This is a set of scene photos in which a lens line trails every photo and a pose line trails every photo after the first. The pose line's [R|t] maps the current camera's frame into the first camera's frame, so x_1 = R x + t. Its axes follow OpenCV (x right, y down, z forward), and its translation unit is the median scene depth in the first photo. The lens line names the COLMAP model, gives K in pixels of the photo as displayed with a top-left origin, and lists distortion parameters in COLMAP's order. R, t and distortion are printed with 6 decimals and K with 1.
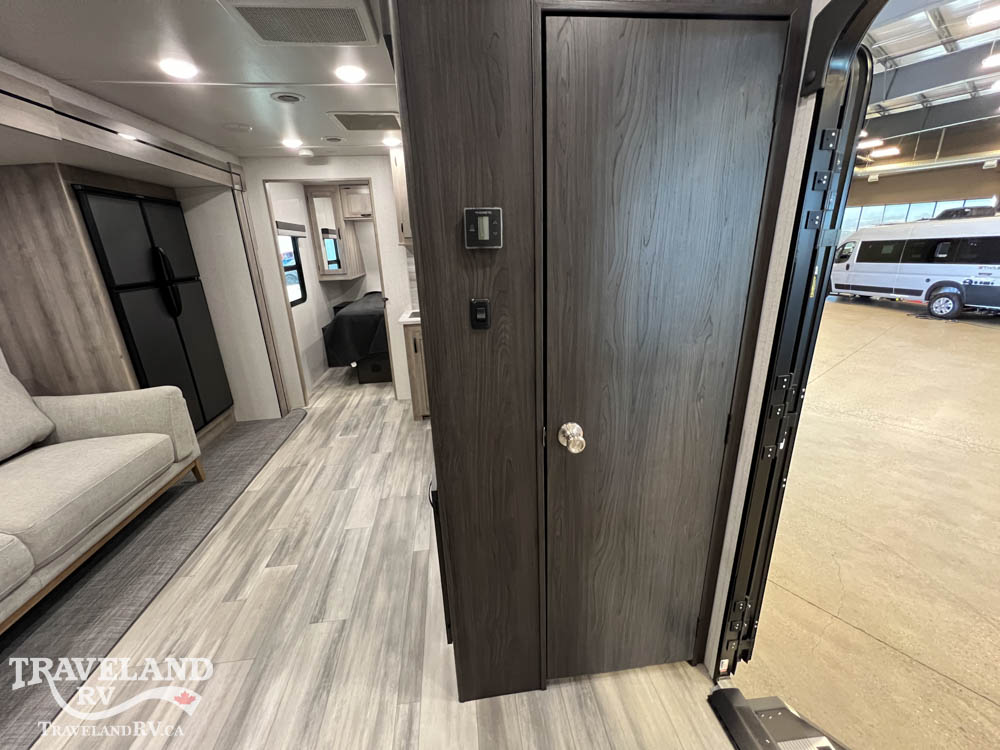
lens RADIAL K [[400.2, 0, 499.4], [0, 400.2, 372.4], [0, 0, 1]] dist [-0.002757, 0.000501]
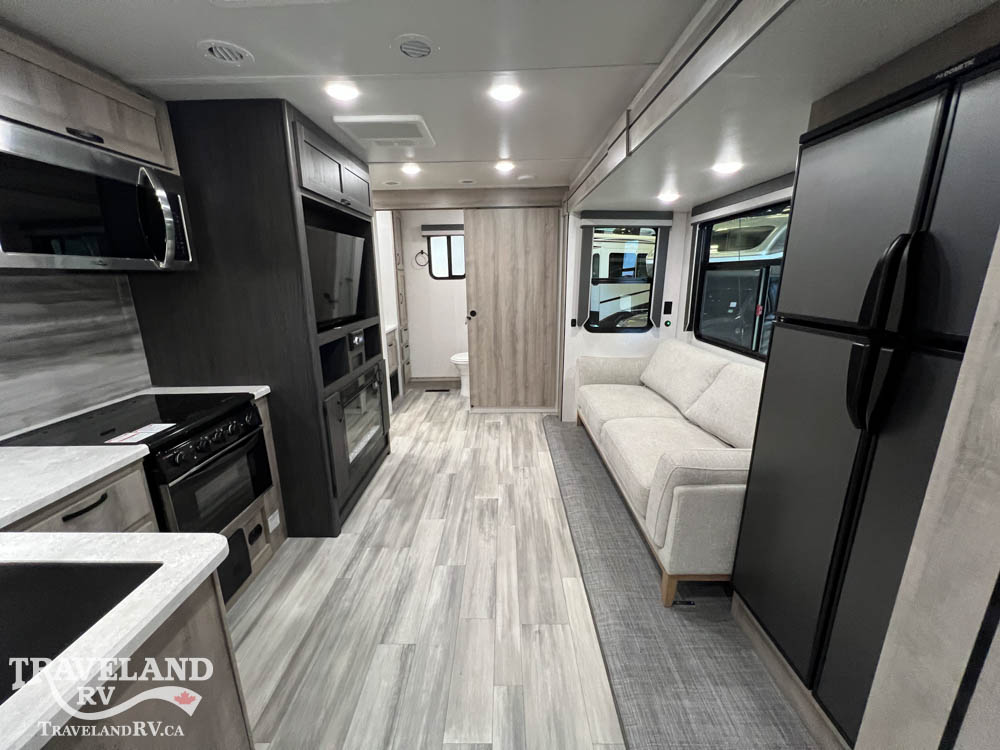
lens RADIAL K [[398.6, 0, 497.1], [0, 398.6, 372.7], [0, 0, 1]] dist [-0.003616, 0.000414]
pose [[-0.988584, 0.014302, 0.149987, -0.652476], [0.090590, 0.851869, 0.515860, -0.476461], [-0.120392, 0.523559, -0.843441, 1.580467]]
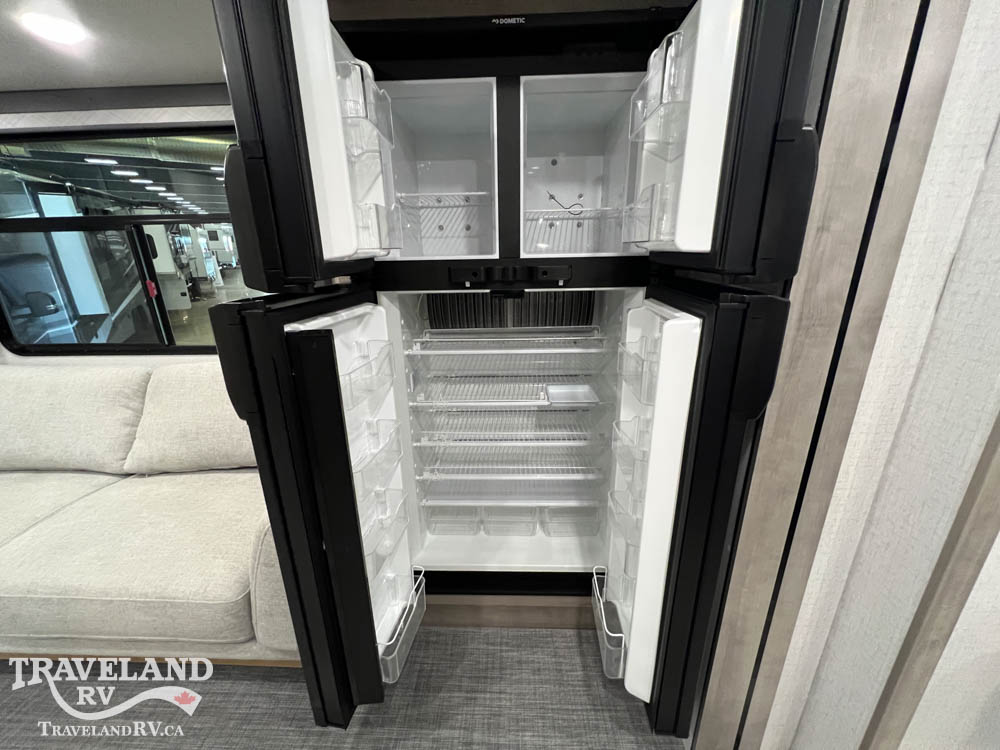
lens RADIAL K [[400.2, 0, 491.7], [0, 400.2, 374.1], [0, 0, 1]] dist [-0.002757, 0.000501]
pose [[-0.162151, 0.352232, -0.921759, -0.531759], [-0.273486, 0.881485, 0.384953, -0.335018], [0.948110, 0.314509, -0.046603, 1.213216]]
